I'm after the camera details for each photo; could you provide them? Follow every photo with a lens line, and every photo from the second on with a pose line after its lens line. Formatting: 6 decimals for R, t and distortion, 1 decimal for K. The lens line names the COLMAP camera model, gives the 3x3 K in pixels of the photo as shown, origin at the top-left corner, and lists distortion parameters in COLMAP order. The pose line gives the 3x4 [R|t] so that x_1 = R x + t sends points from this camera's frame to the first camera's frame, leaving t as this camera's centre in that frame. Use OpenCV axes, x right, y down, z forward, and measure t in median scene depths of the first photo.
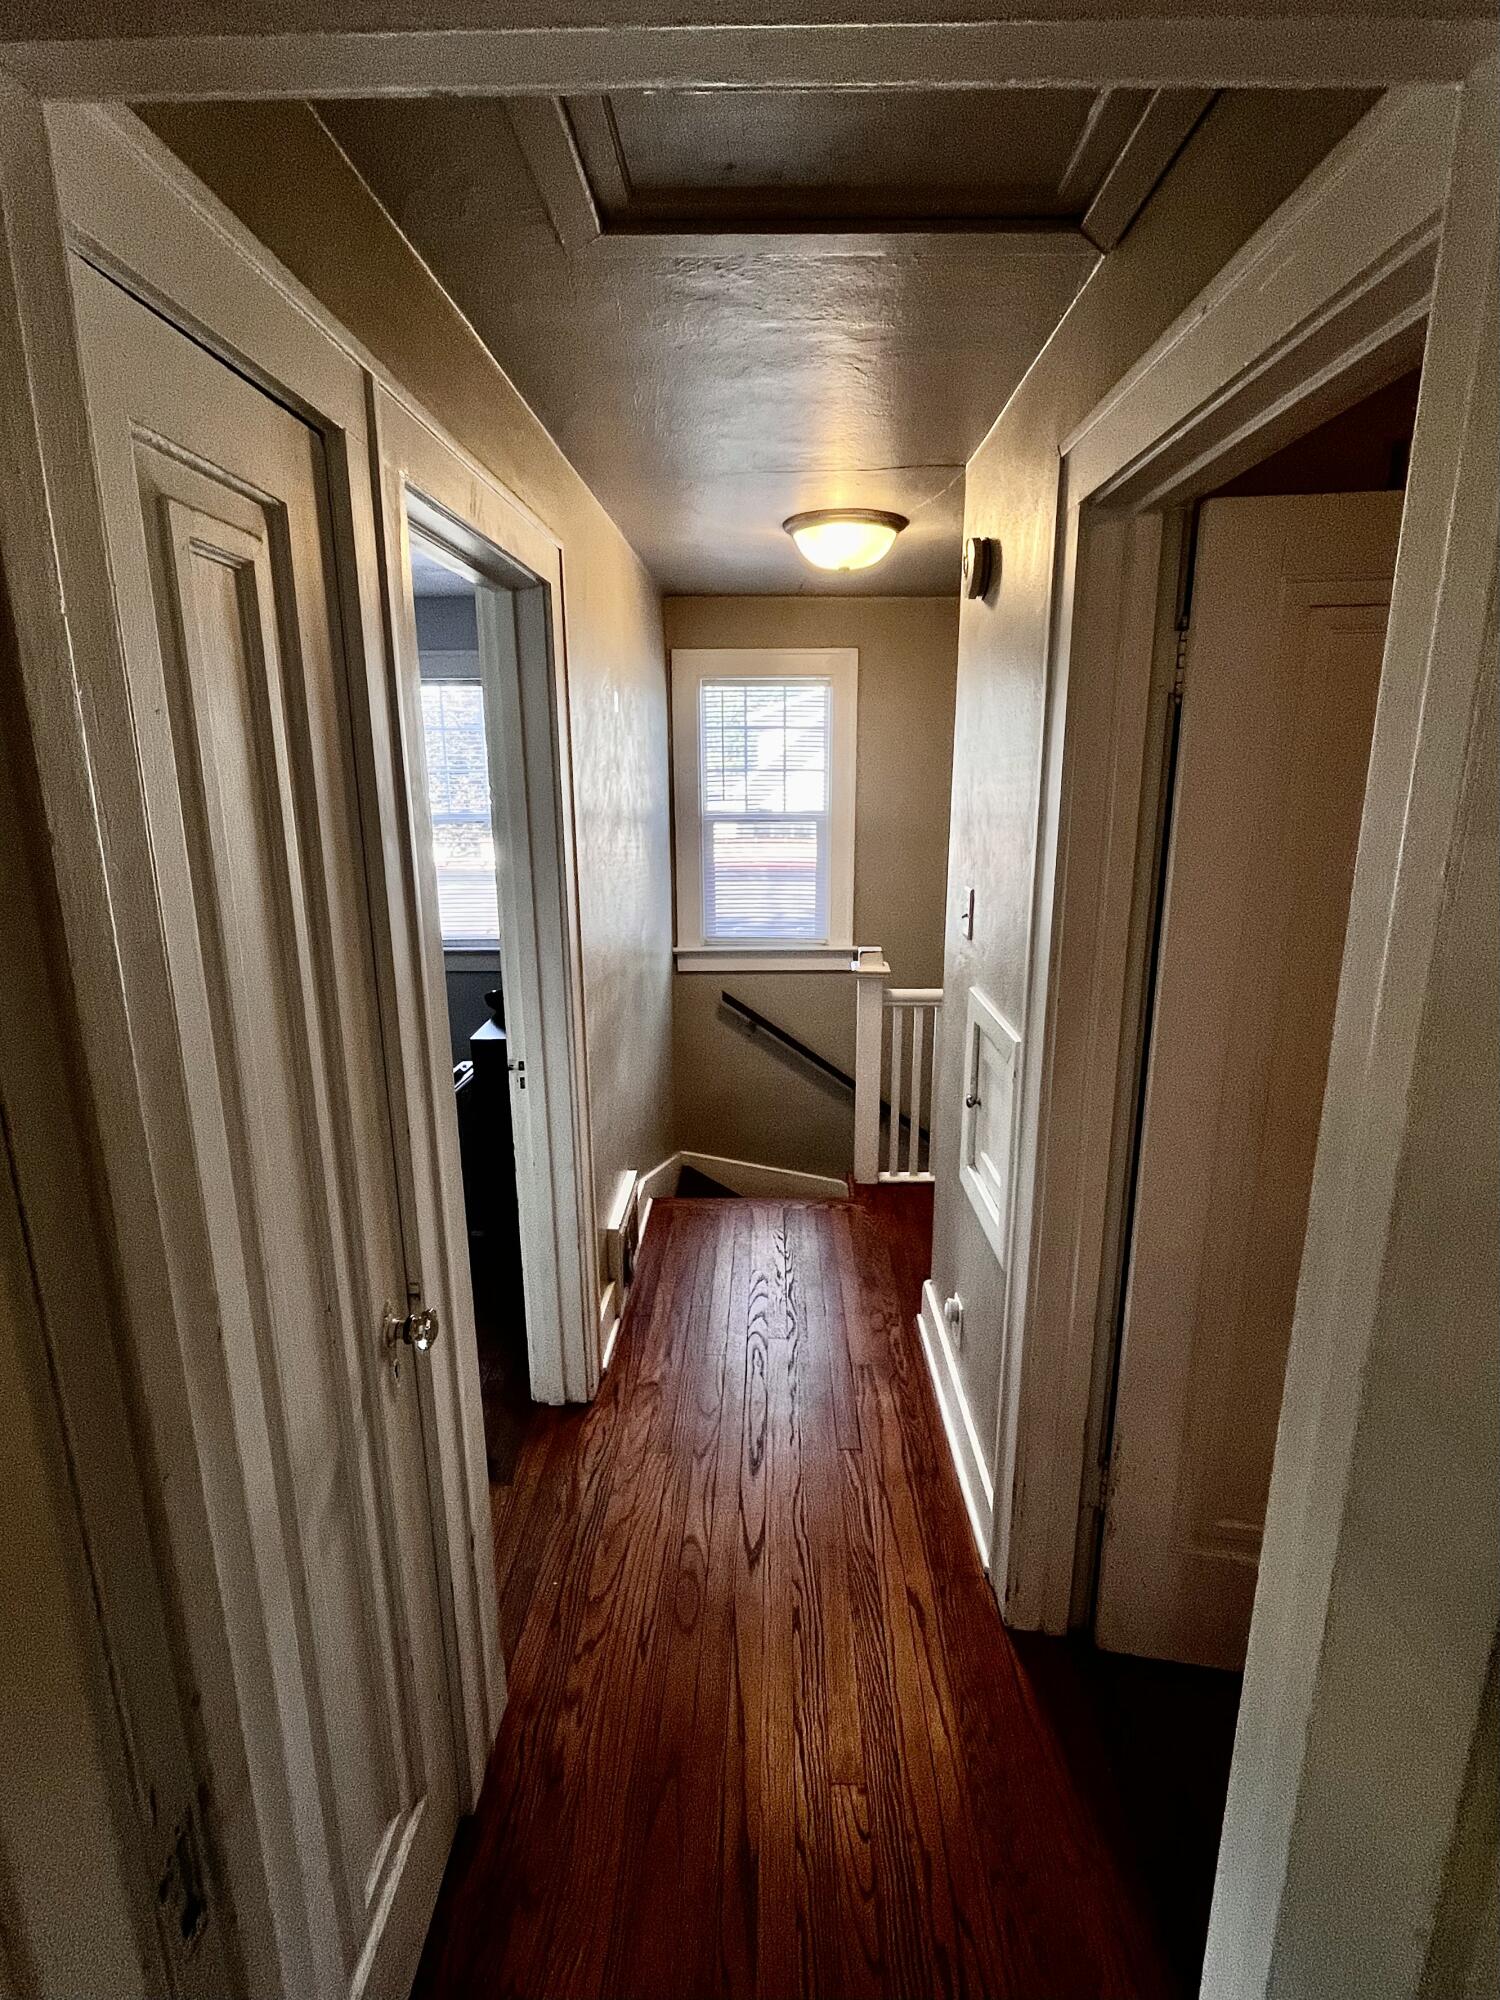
lens RADIAL K [[809.0, 0, 753.2], [0, 809.0, 1000.2], [0, 0, 1]] dist [-0.002087, 0.001095]
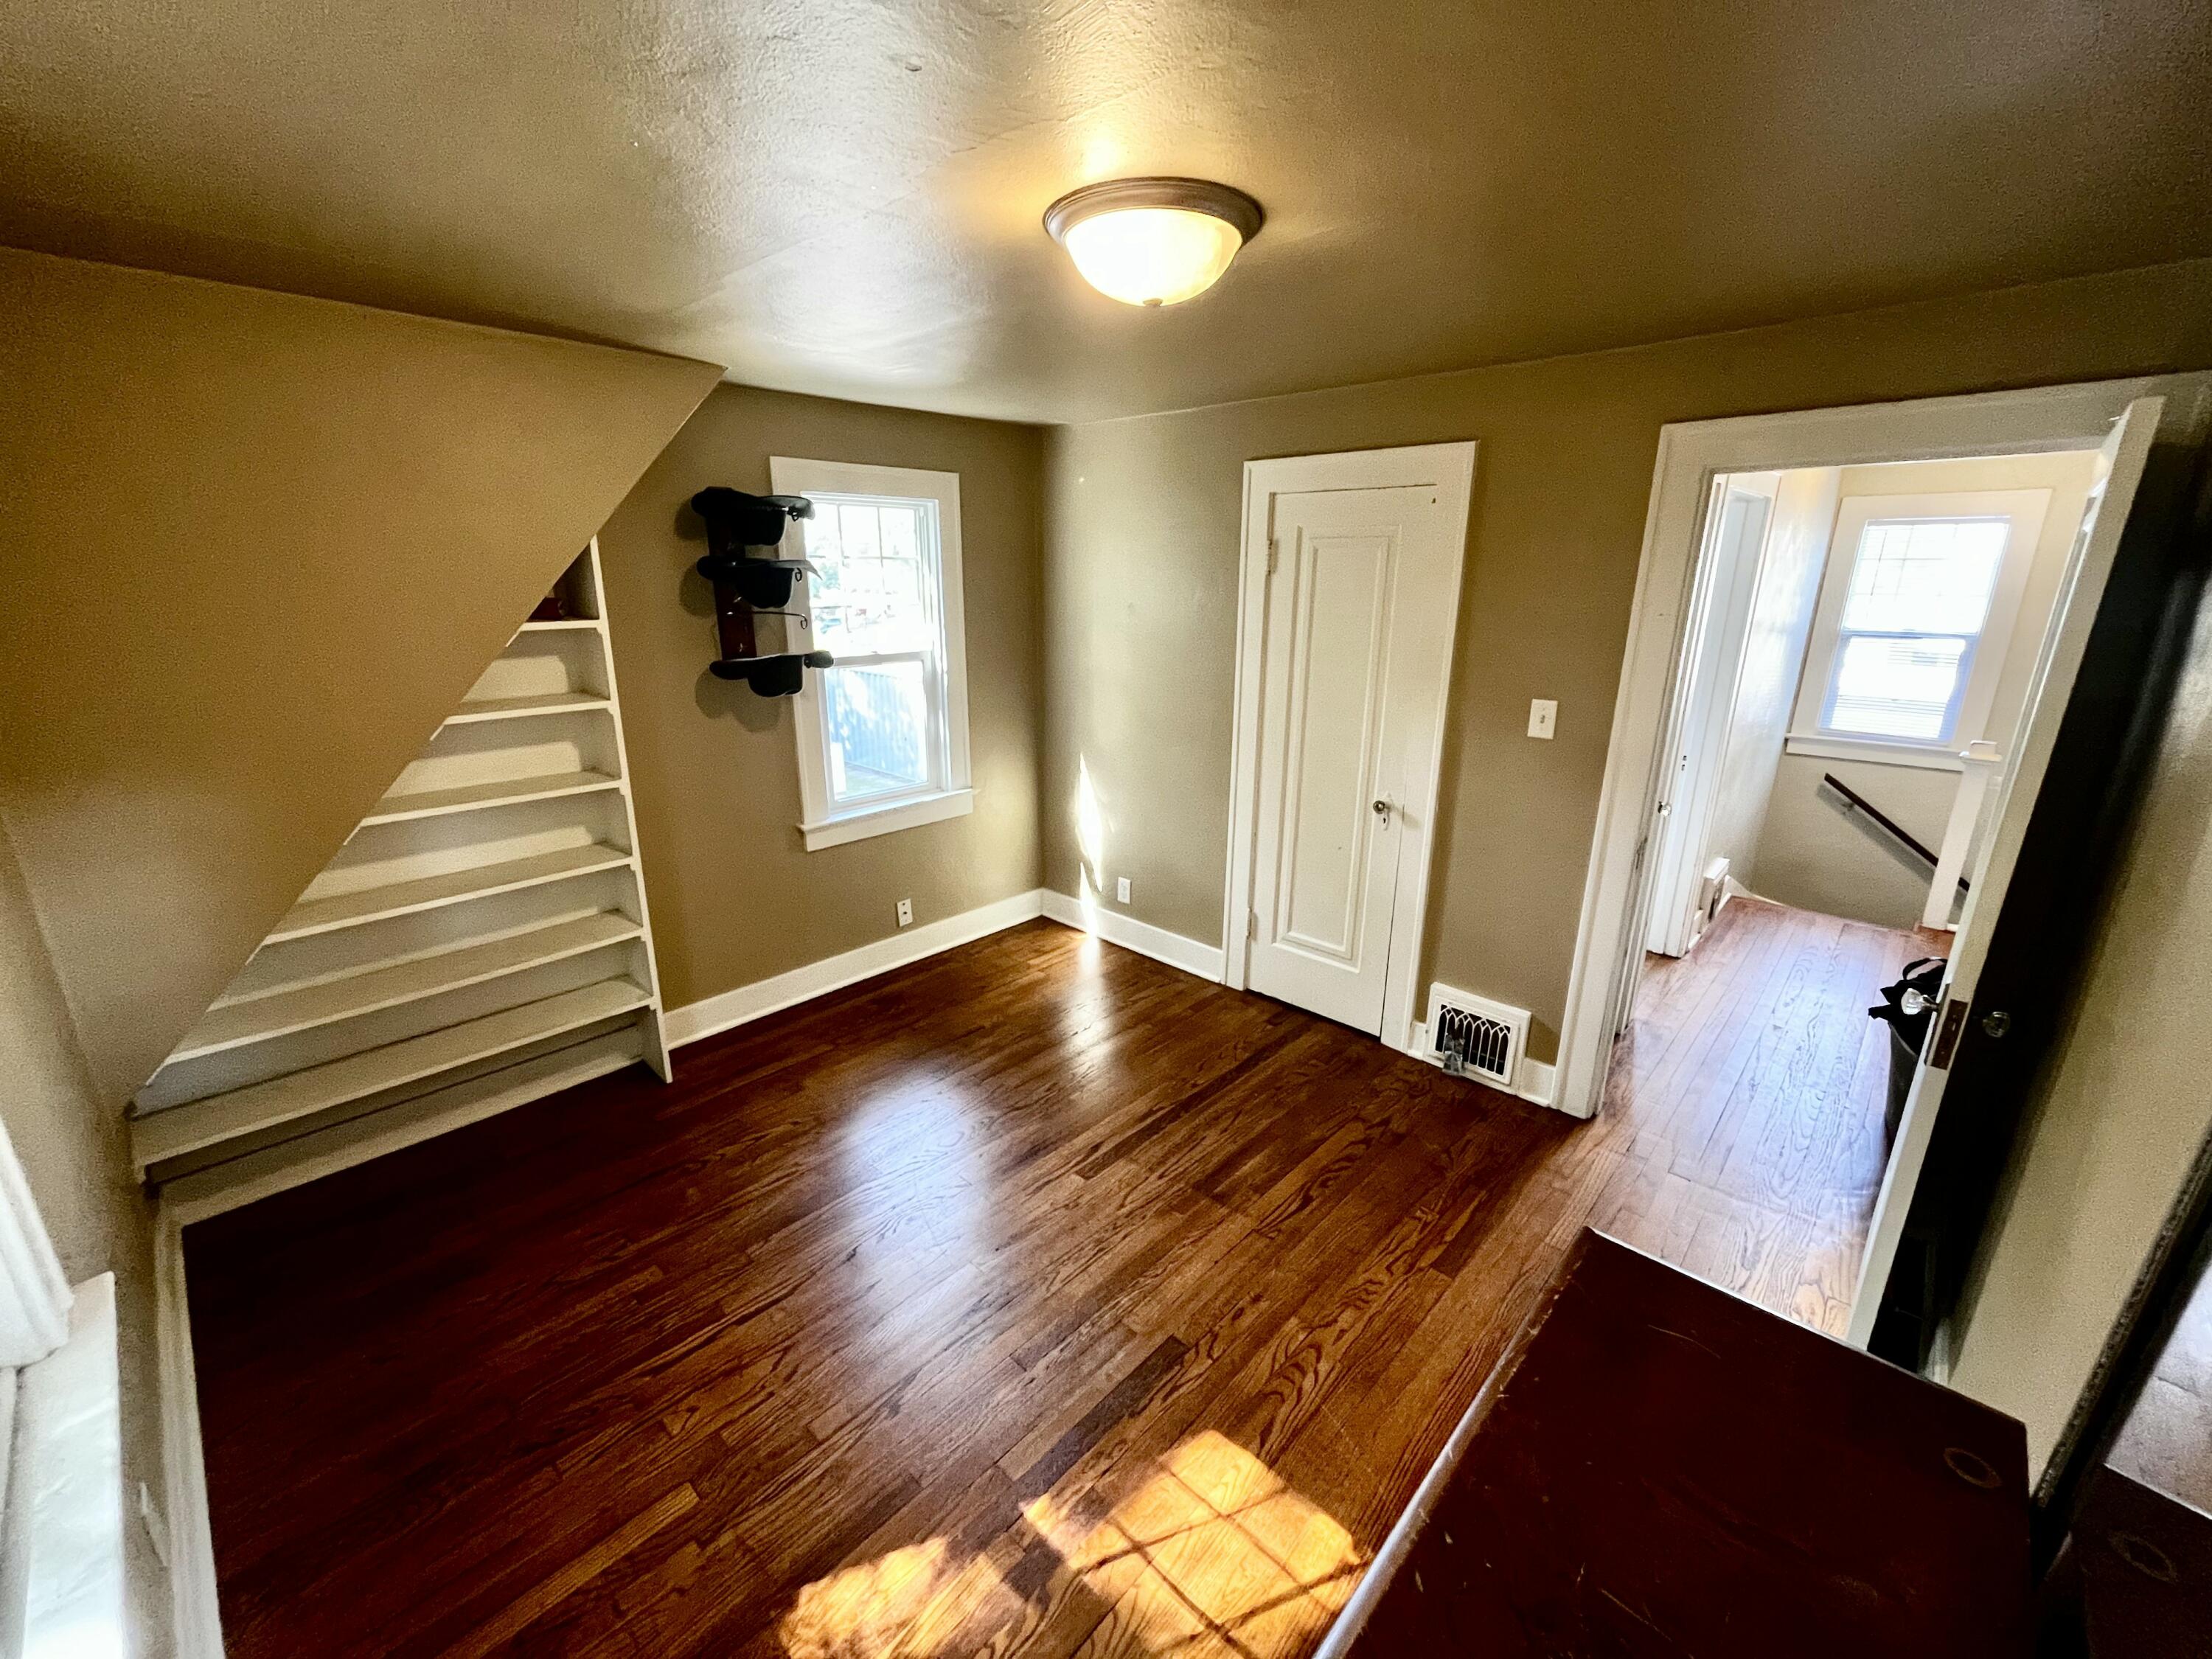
lens RADIAL K [[894.8, 0, 1106.8], [0, 894.8, 828.7], [0, 0, 1]] dist [-0.002087, 0.001095]
pose [[0.730607, 0.206057, -0.650964, 0.075804], [-0.141513, 0.978372, 0.150869, 0.025625], [0.667973, -0.018106, 0.743965, -0.858670]]
